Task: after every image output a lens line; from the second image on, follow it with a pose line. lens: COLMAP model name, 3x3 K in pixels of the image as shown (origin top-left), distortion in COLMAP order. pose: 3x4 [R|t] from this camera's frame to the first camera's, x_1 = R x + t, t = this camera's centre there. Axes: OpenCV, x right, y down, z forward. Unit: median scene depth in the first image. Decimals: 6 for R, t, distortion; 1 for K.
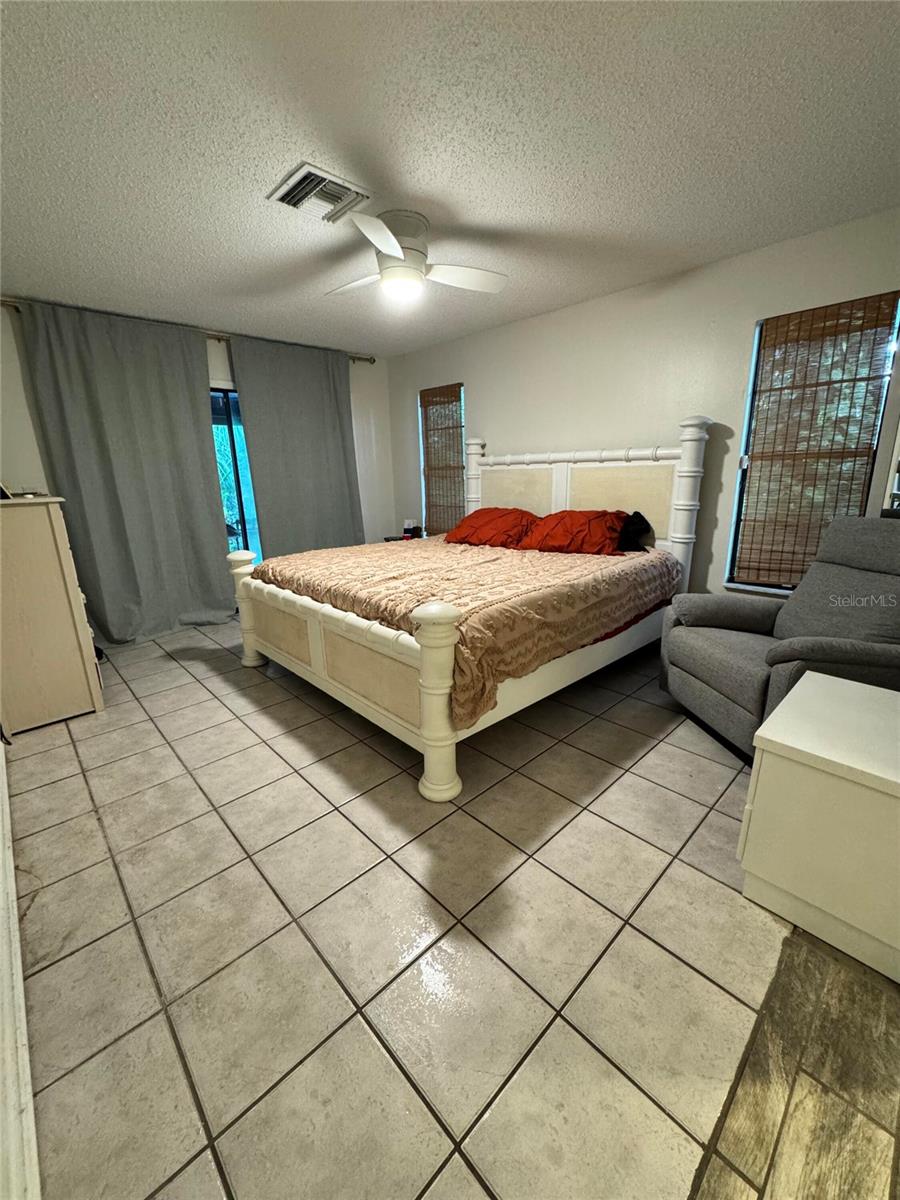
lens RADIAL K [[478.6, 0, 448.5], [0, 478.6, 600.1], [0, 0, 1]] dist [-0.000142, 0.000192]
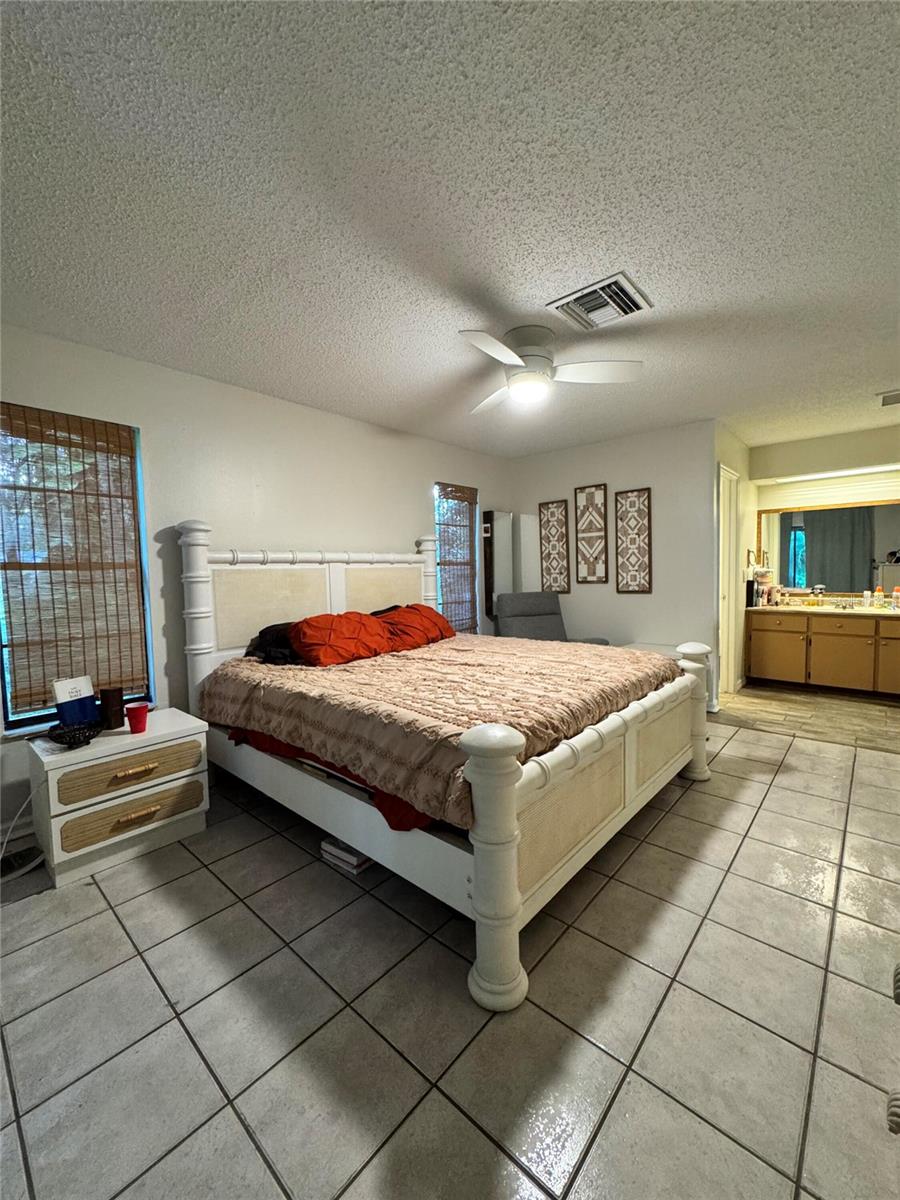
lens RADIAL K [[478.6, 0, 448.5], [0, 478.6, 600.1], [0, 0, 1]] dist [-0.000142, 0.000192]
pose [[-0.075966, -0.045431, 0.996075, -0.957806], [0.269030, 0.960980, 0.064348, -0.287798], [-0.960131, 0.272862, -0.060780, 1.143193]]
